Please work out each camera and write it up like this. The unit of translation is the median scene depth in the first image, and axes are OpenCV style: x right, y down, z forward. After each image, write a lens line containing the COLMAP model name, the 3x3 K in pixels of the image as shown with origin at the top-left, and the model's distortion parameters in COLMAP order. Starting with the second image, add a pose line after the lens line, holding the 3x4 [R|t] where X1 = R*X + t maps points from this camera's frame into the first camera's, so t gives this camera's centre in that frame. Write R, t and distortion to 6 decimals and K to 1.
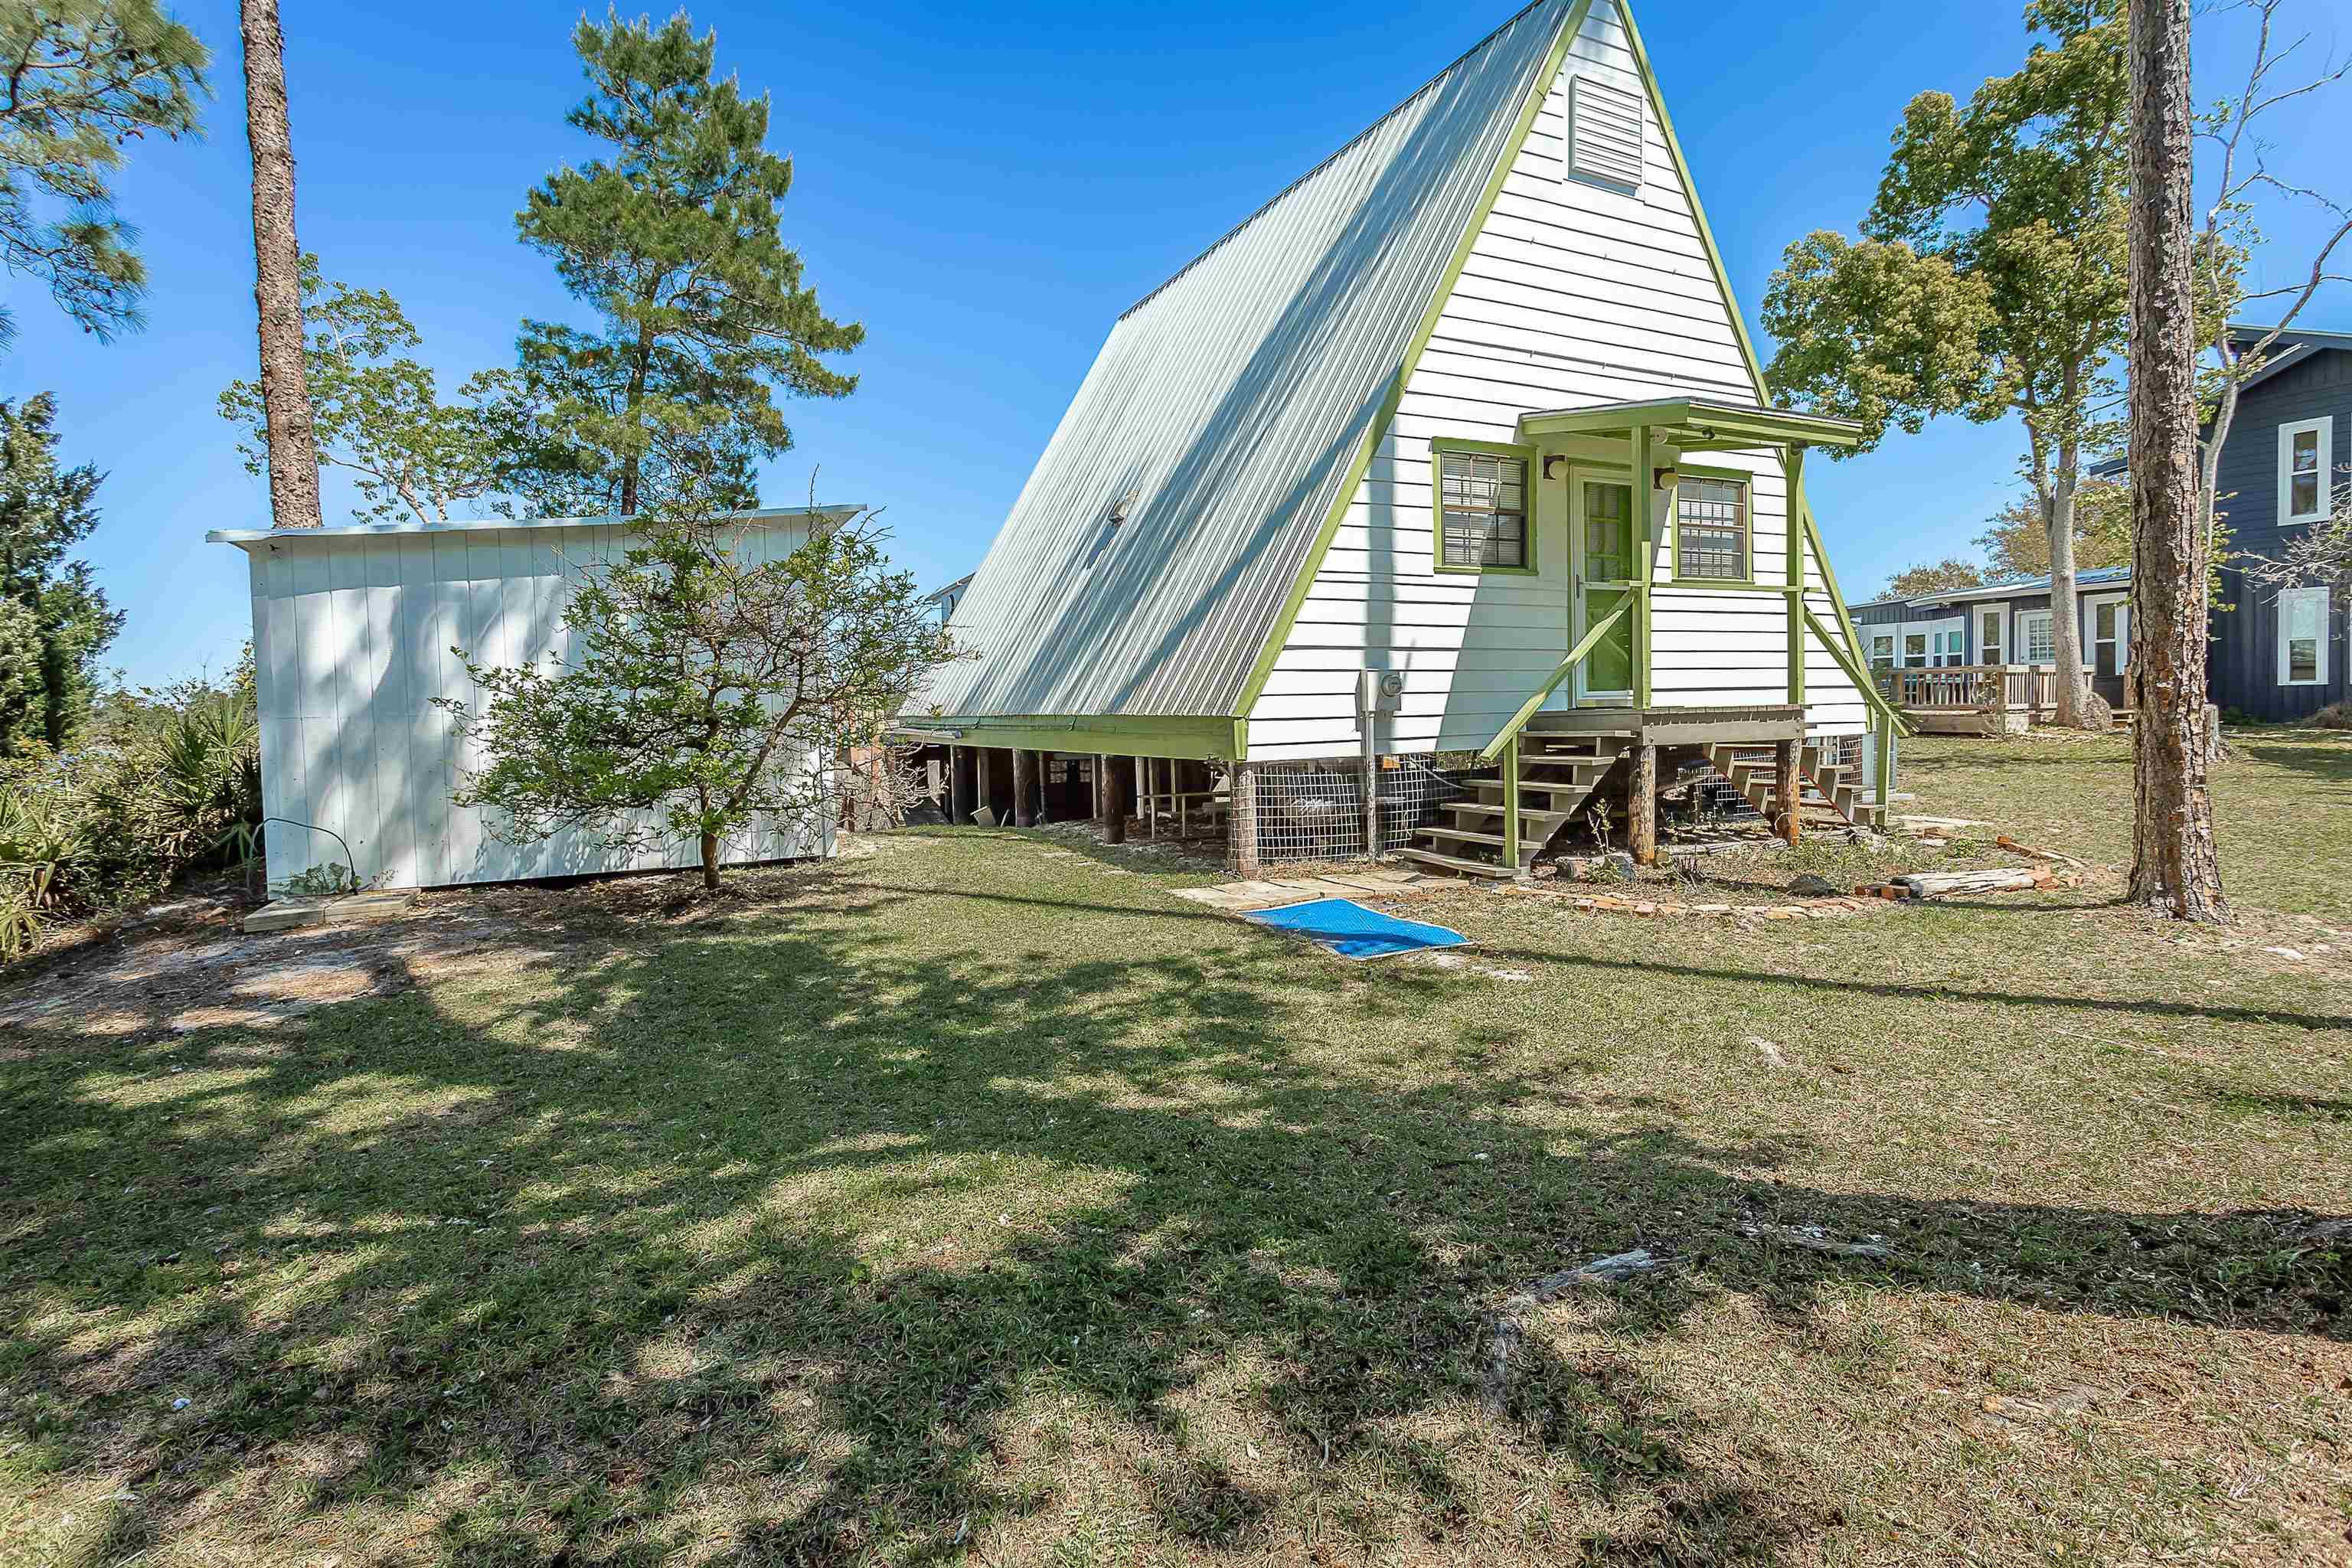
lens RADIAL K [[1133.7, 0, 1181.2], [0, 1133.7, 746.6], [0, 0, 1]] dist [0.000620, 0.004156]
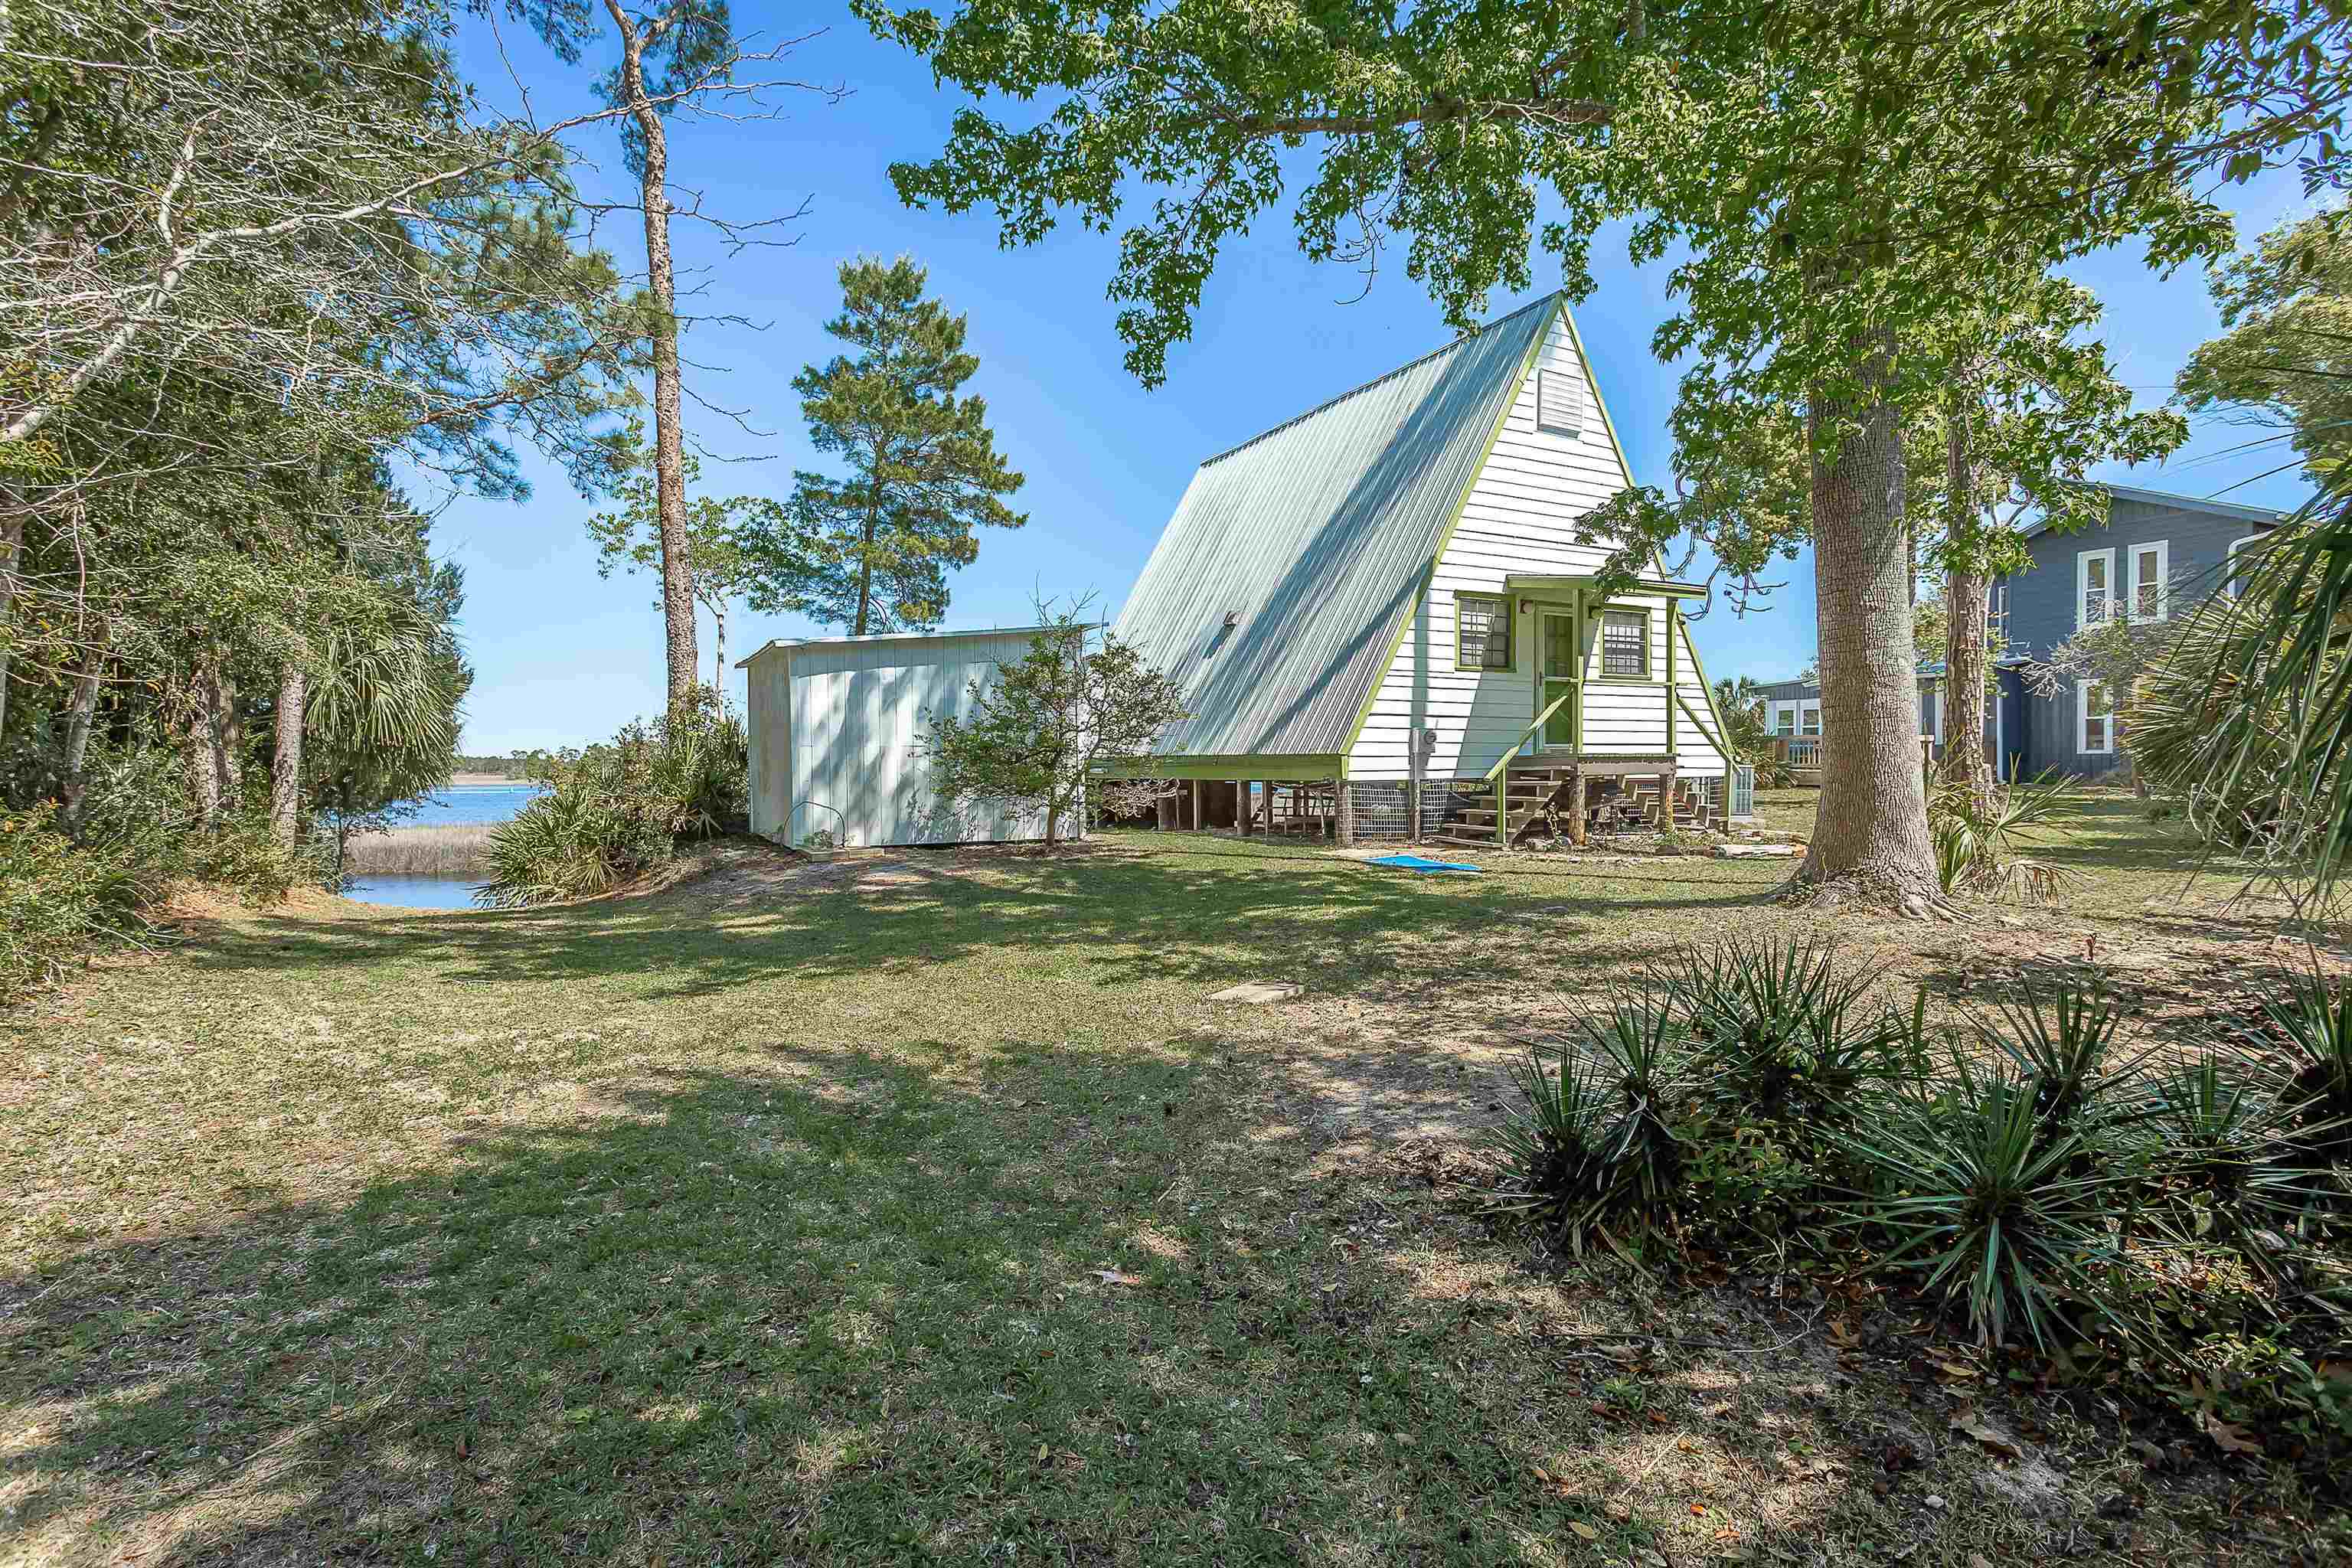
lens RADIAL K [[1133.7, 0, 1165.5], [0, 1133.7, 787.8], [0, 0, 1]] dist [0.000620, 0.004156]
pose [[0.999699, 0.014645, 0.019680, -0.224809], [-0.014313, 0.999755, -0.016904, 0.050954], [-0.019923, 0.016617, 0.999663, -0.633470]]
